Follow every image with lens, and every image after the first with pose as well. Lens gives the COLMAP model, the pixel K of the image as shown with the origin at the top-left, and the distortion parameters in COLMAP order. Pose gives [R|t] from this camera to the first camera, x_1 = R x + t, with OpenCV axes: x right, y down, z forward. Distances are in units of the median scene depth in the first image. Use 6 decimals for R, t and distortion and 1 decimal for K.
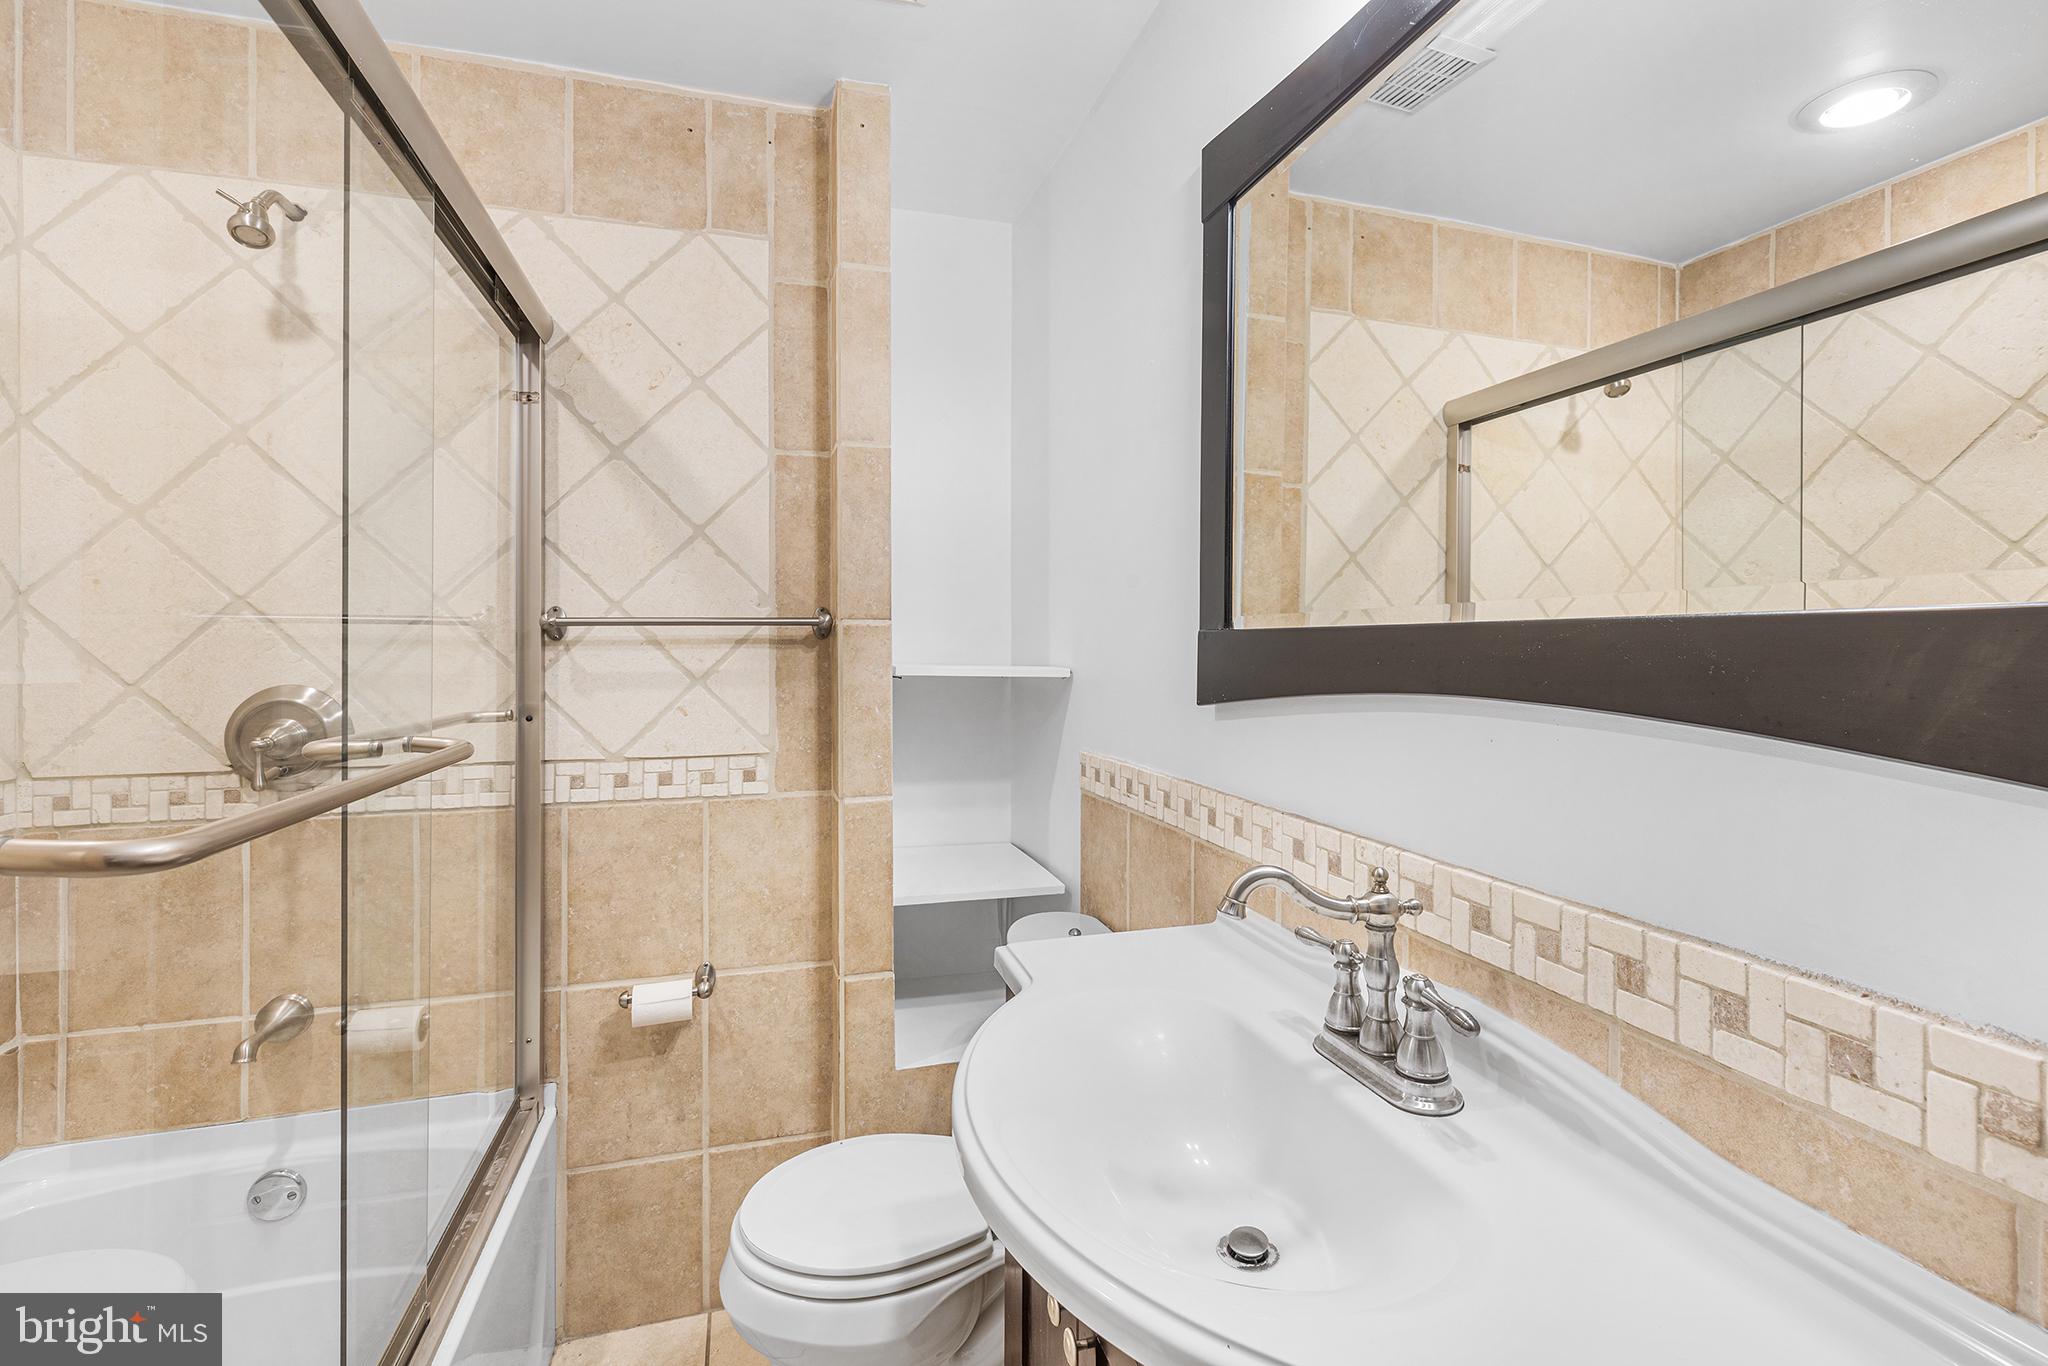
lens RADIAL K [[928.7, 0, 1026.8], [0, 928.7, 646.4], [0, 0, 1]] dist [0.004014, 0.000455]
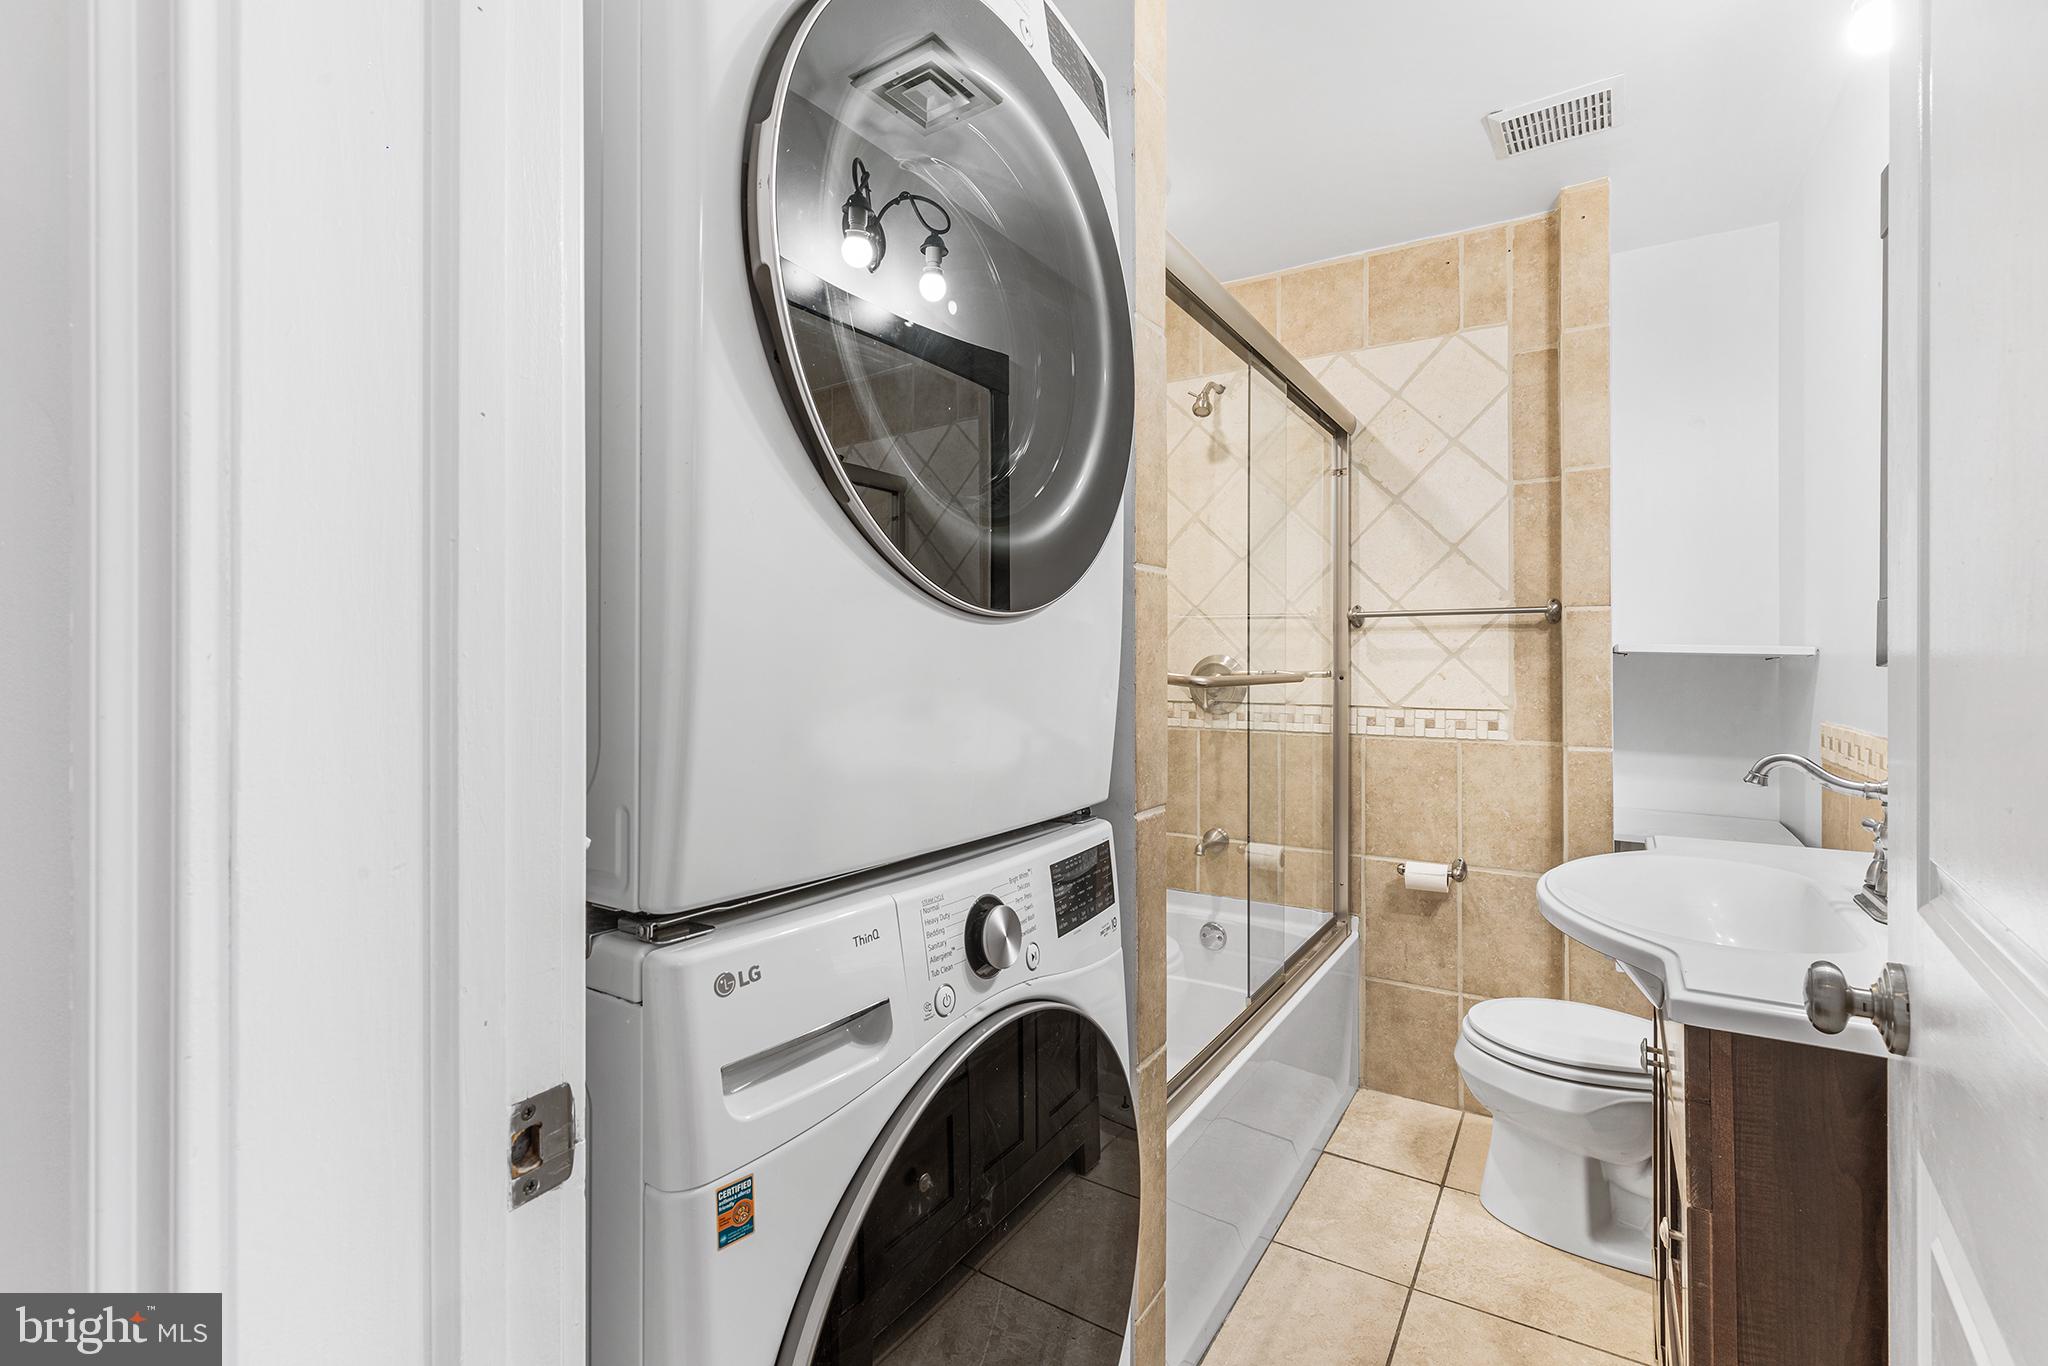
lens RADIAL K [[928.7, 0, 1026.8], [0, 928.7, 646.4], [0, 0, 1]] dist [0.004014, 0.000455]
pose [[0.662912, -0.006503, -0.748669, 0.270341], [-0.001841, 0.999945, -0.010315, 0.040196], [0.748695, 0.008217, 0.662863, -0.410676]]
